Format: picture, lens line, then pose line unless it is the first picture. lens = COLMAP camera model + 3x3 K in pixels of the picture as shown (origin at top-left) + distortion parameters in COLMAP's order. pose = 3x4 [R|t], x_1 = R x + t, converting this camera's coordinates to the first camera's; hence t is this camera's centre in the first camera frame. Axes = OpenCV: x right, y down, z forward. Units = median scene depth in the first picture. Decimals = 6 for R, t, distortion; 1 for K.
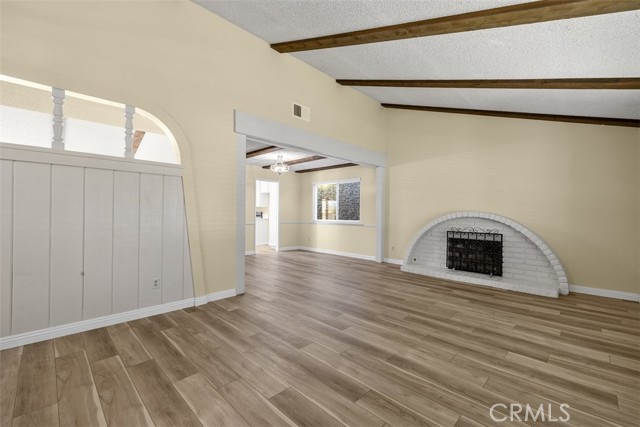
lens RADIAL K [[269.6, 0, 321.0], [0, 269.6, 213.1], [0, 0, 1]] dist [-0.001522, -0.000021]
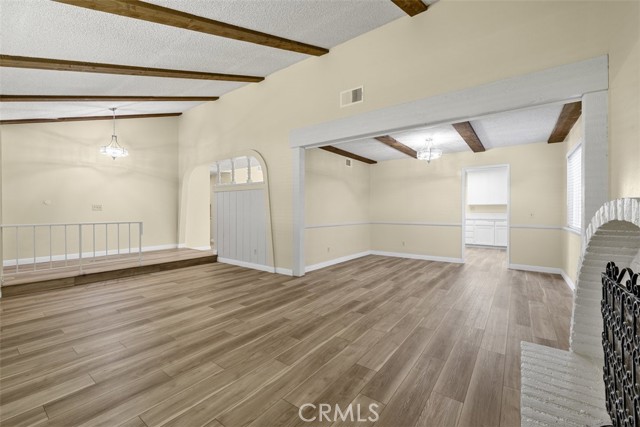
lens RADIAL K [[269.6, 0, 321.4], [0, 269.6, 213.2], [0, 0, 1]] dist [-0.001522, -0.000021]
pose [[0.141142, 0.003180, -0.989984, 1.199889], [-0.001937, 0.999994, 0.002936, 0.006726], [0.989987, 0.001503, 0.141148, 1.177993]]
